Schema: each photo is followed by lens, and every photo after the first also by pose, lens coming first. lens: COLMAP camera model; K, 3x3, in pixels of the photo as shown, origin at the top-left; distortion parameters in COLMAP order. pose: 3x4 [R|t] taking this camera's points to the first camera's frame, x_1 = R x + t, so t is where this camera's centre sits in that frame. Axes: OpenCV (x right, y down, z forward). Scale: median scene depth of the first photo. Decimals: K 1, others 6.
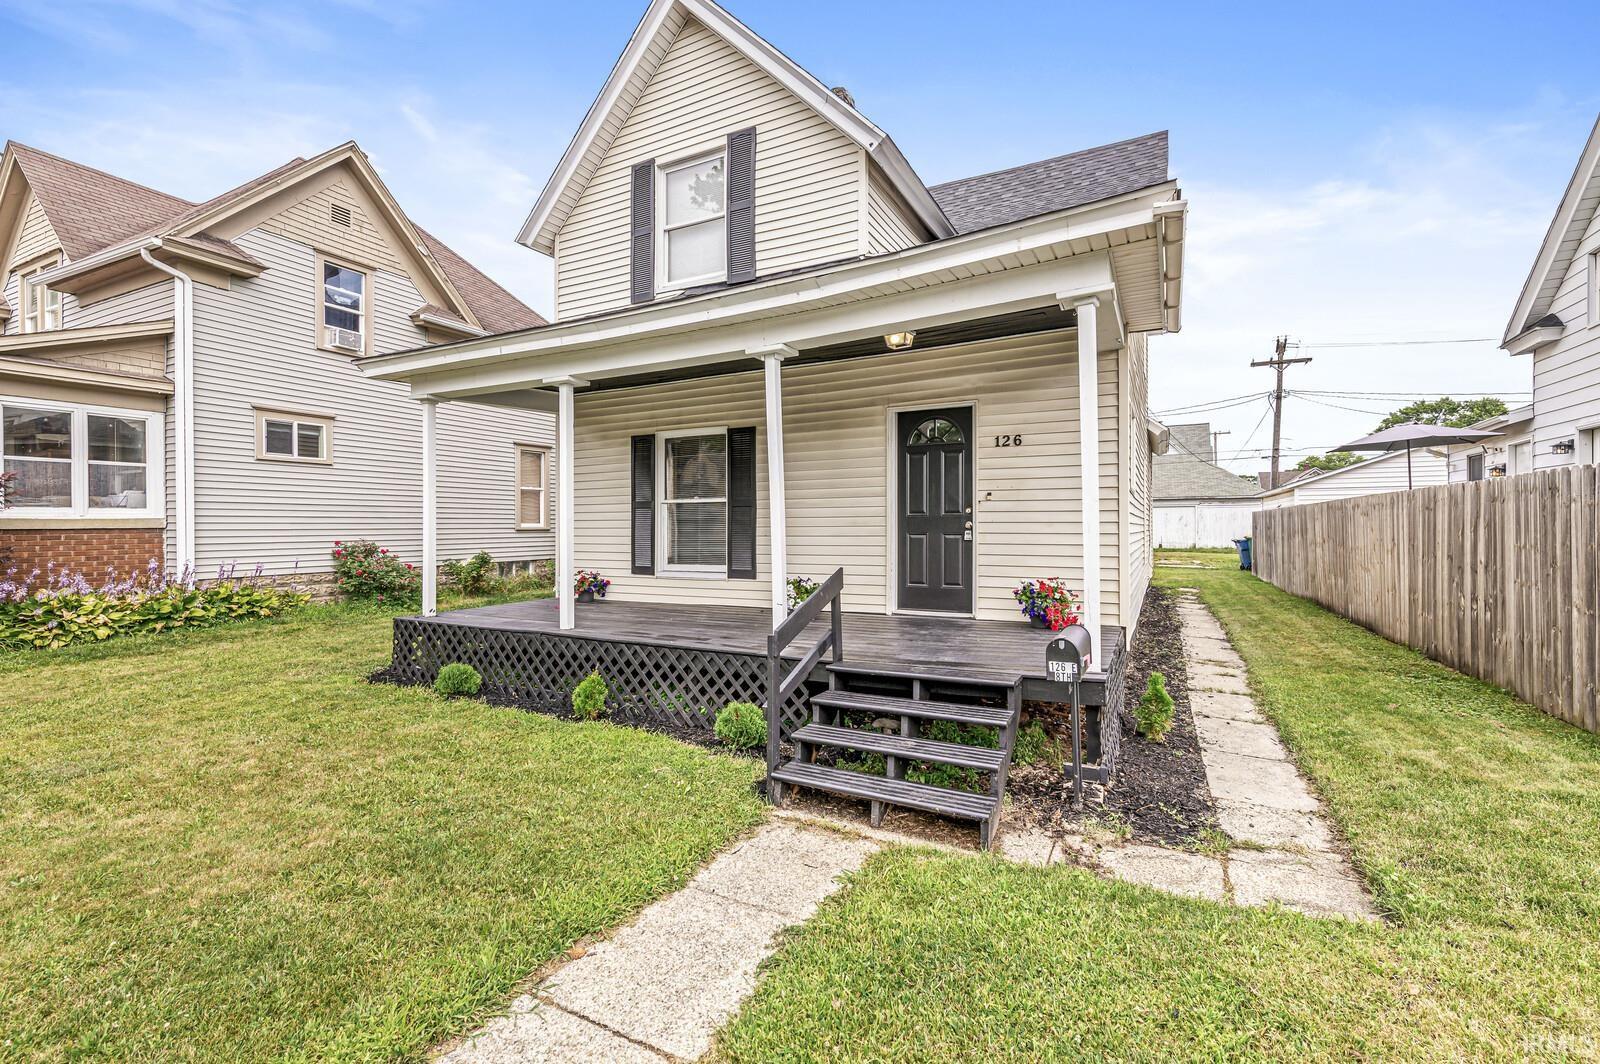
lens RADIAL K [[704.1, 0, 800.0], [0, 704.1, 532.0], [0, 0, 1]] dist [-0.002151, -0.000219]
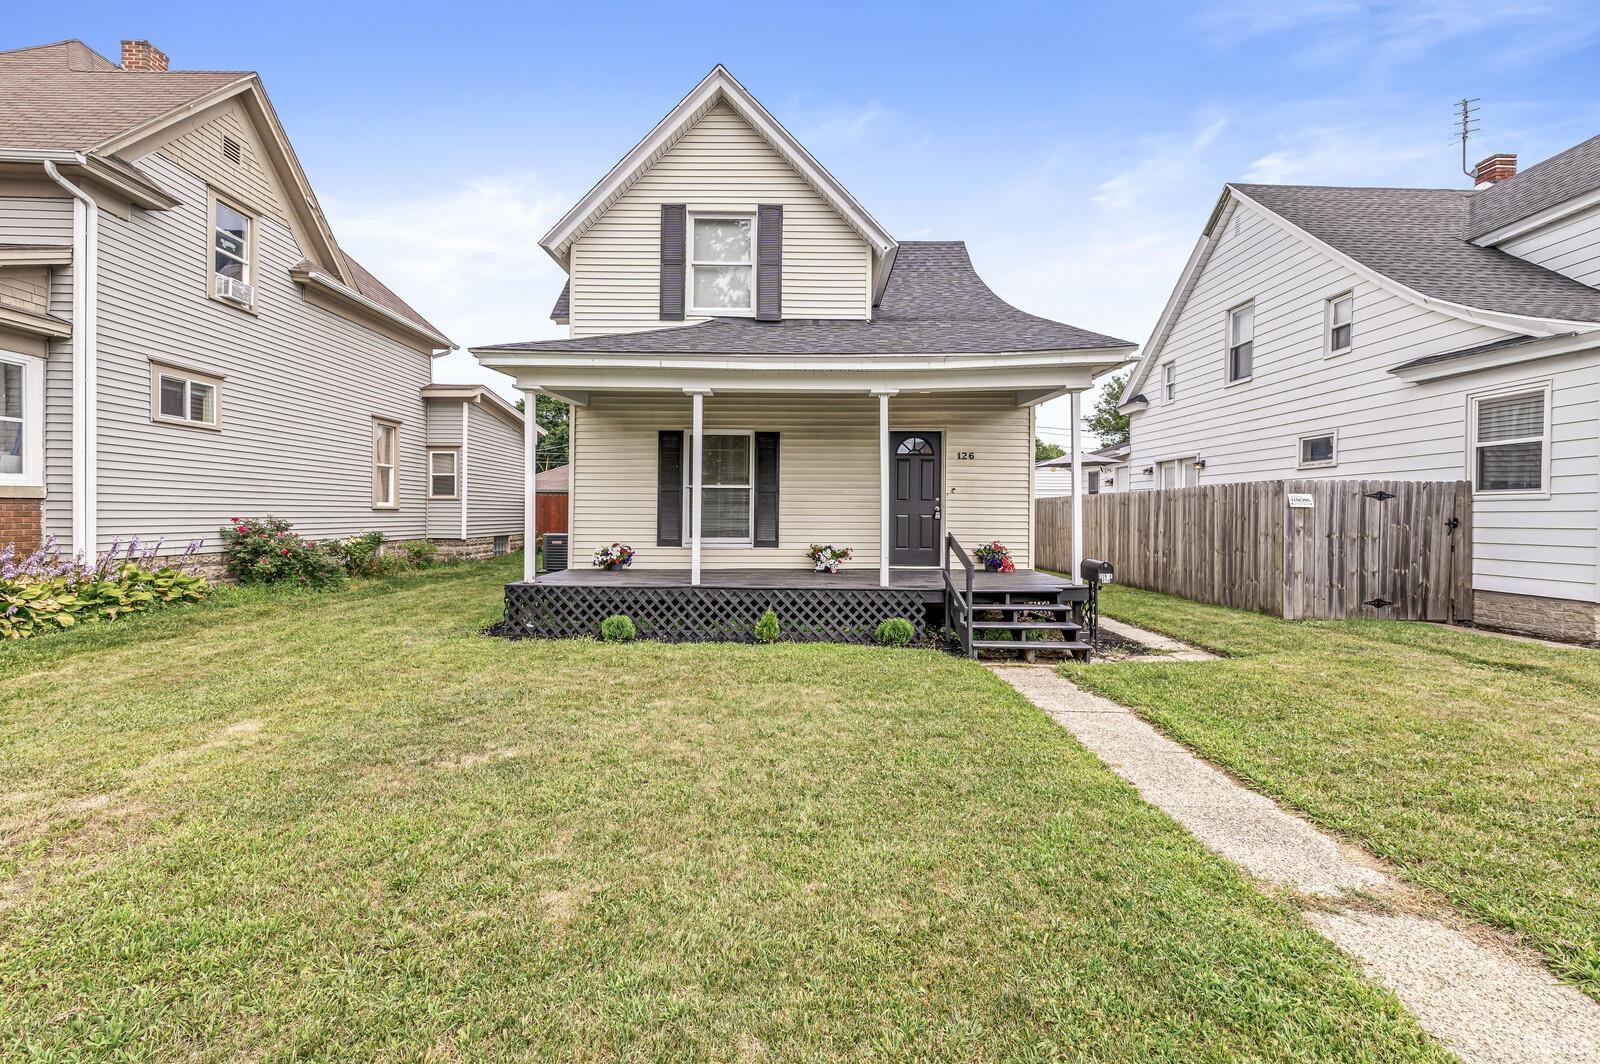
lens RADIAL K [[704.1, 0, 800.0], [0, 704.1, 532.0], [0, 0, 1]] dist [-0.002151, -0.000219]
pose [[0.880479, 0.000669, 0.474086, -0.595469], [-0.008151, 0.999873, 0.013726, 0.017493], [-0.474016, -0.015950, 0.880372, -0.169251]]
